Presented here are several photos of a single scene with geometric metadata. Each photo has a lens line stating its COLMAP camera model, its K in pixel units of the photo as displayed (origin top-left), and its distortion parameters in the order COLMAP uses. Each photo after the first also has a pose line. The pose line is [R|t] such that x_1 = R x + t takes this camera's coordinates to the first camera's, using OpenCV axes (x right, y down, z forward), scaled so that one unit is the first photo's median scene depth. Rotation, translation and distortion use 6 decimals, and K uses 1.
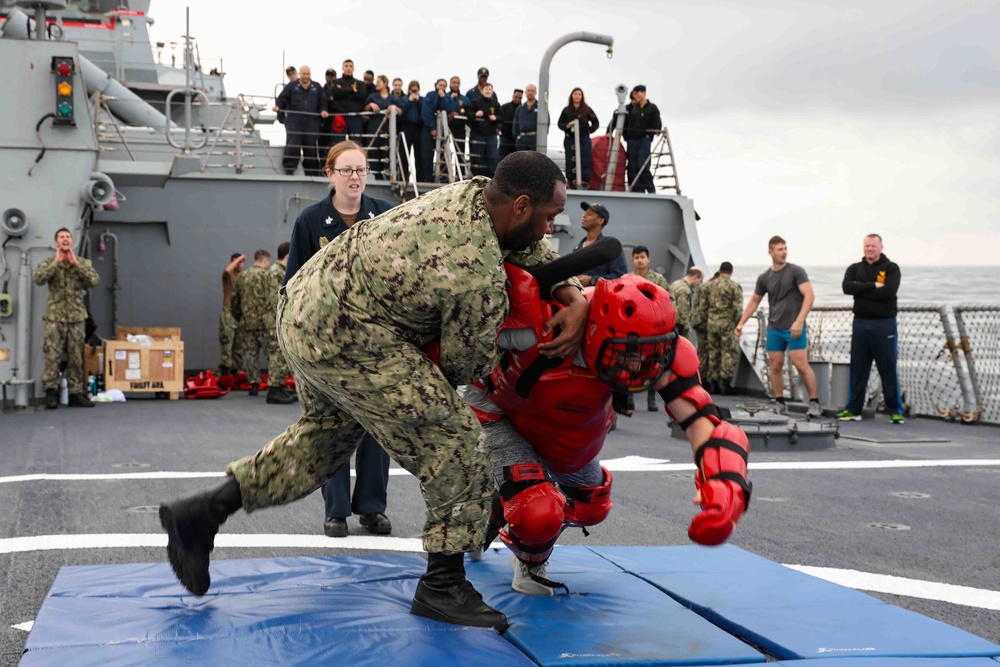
lens RADIAL K [[1372.0, 0, 478.1], [0, 1372.0, 339.3], [0, 0, 1]] dist [0.033023, 0.092575]
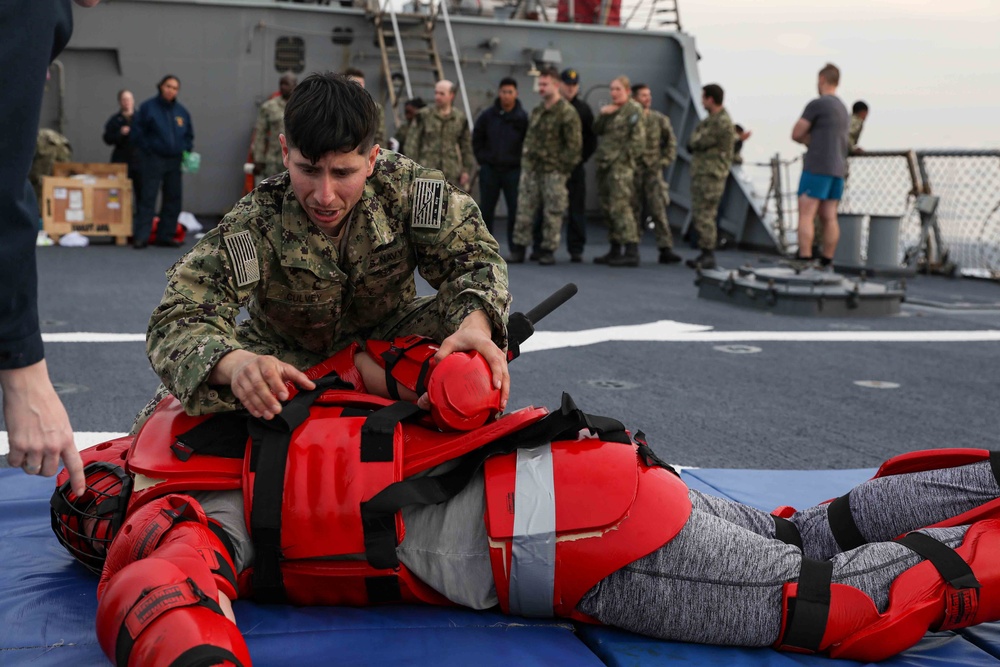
lens RADIAL K [[1352.0, 0, 445.1], [0, 1352.0, 304.8], [0, 0, 1]] dist [0.034313, 0.043990]
pose [[0.999858, 0.016761, 0.001924, -0.012354], [-0.016863, 0.996483, 0.082081, 0.007117], [-0.000542, -0.082102, 0.996624, 0.122087]]
